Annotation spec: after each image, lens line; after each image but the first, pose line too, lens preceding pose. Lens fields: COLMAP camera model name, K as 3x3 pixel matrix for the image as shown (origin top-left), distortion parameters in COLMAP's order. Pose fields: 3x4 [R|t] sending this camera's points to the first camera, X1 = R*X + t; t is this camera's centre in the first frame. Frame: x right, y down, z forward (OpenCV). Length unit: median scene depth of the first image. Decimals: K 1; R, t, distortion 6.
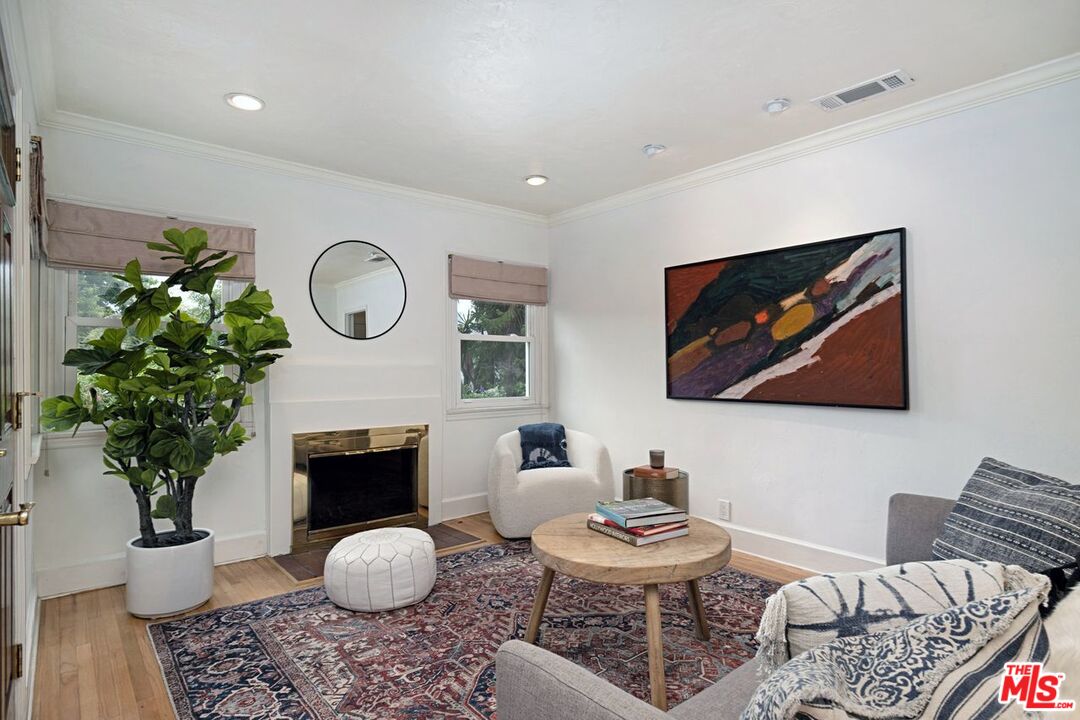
lens RADIAL K [[579.0, 0, 543.5], [0, 579.0, 360.9], [0, 0, 1]] dist [-0.004150, -0.001512]
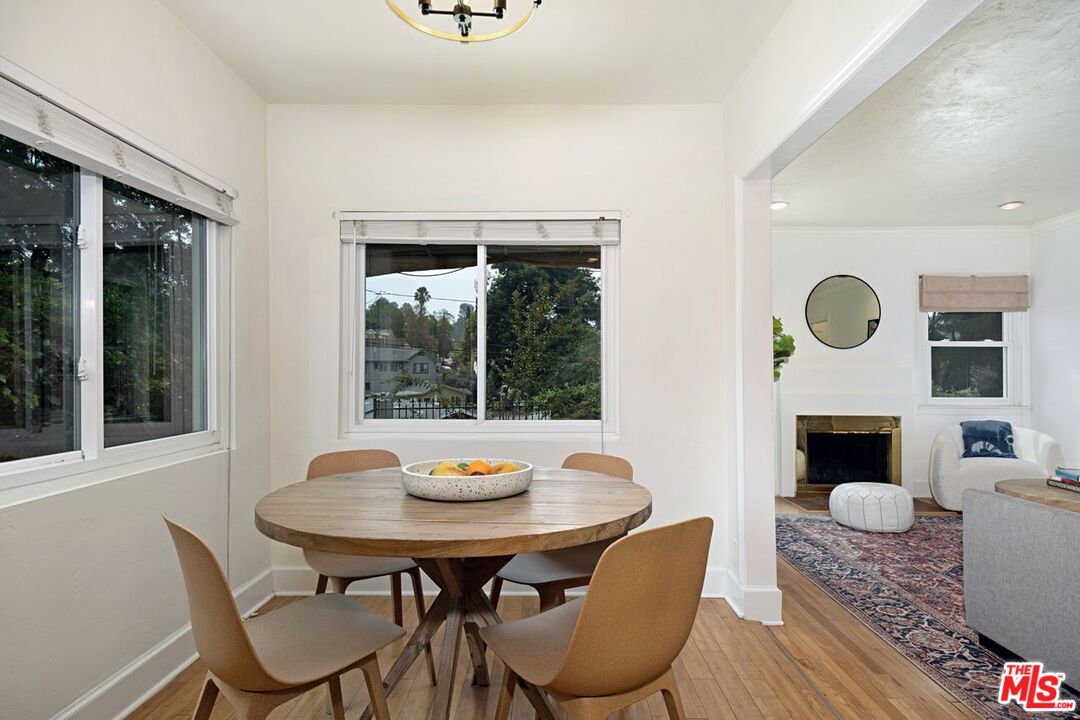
lens RADIAL K [[599.6, 0, 546.7], [0, 599.6, 363.6], [0, 0, 1]] dist [0.003222, 0.001658]
pose [[0.764603, -0.003154, -0.644494, 0.061848], [0.001048, 0.999993, -0.003651, 0.002931], [0.644501, 0.002116, 0.764601, -0.589979]]
